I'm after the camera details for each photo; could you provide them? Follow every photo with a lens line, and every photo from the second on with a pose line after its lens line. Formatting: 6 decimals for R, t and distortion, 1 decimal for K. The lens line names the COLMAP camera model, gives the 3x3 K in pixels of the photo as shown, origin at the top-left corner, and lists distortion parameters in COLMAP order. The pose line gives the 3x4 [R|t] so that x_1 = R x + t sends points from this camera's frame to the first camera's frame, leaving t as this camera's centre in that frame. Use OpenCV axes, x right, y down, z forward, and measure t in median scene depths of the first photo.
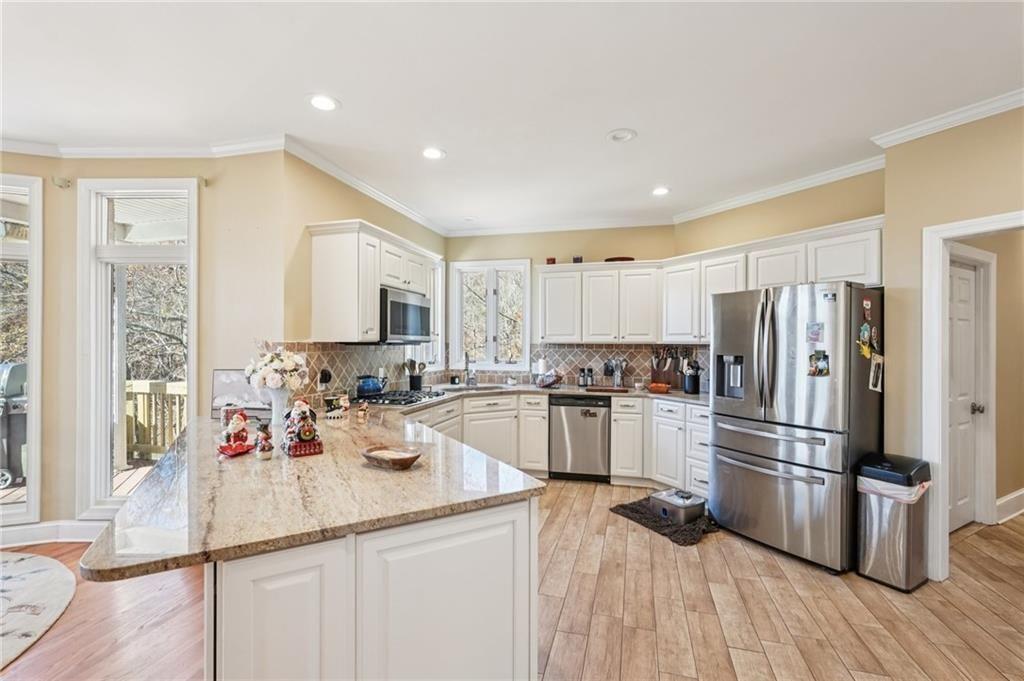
lens RADIAL K [[452.6, 0, 510.1], [0, 452.6, 346.1], [0, 0, 1]] dist [-0.014419, 0.008073]
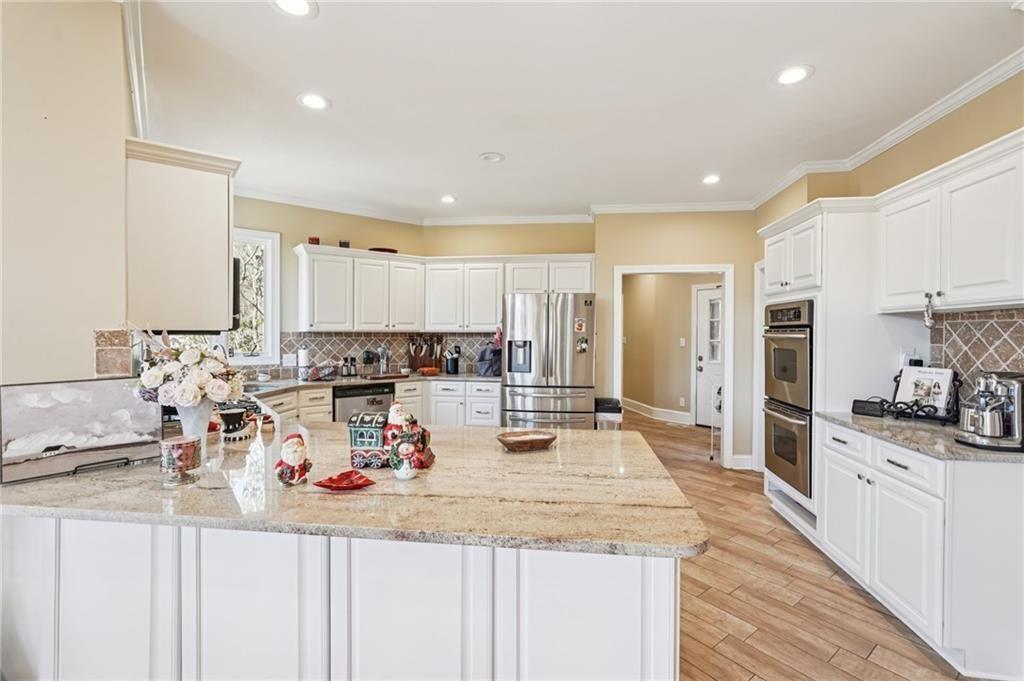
lens RADIAL K [[458.0, 0, 506.7], [0, 458.0, 339.6], [0, 0, 1]] dist [-0.015480, 0.009288]
pose [[0.604814, -0.014284, 0.796239, -0.442952], [0.003858, 0.999880, 0.015007, -0.002744], [-0.796358, -0.006005, 0.604796, 0.152031]]
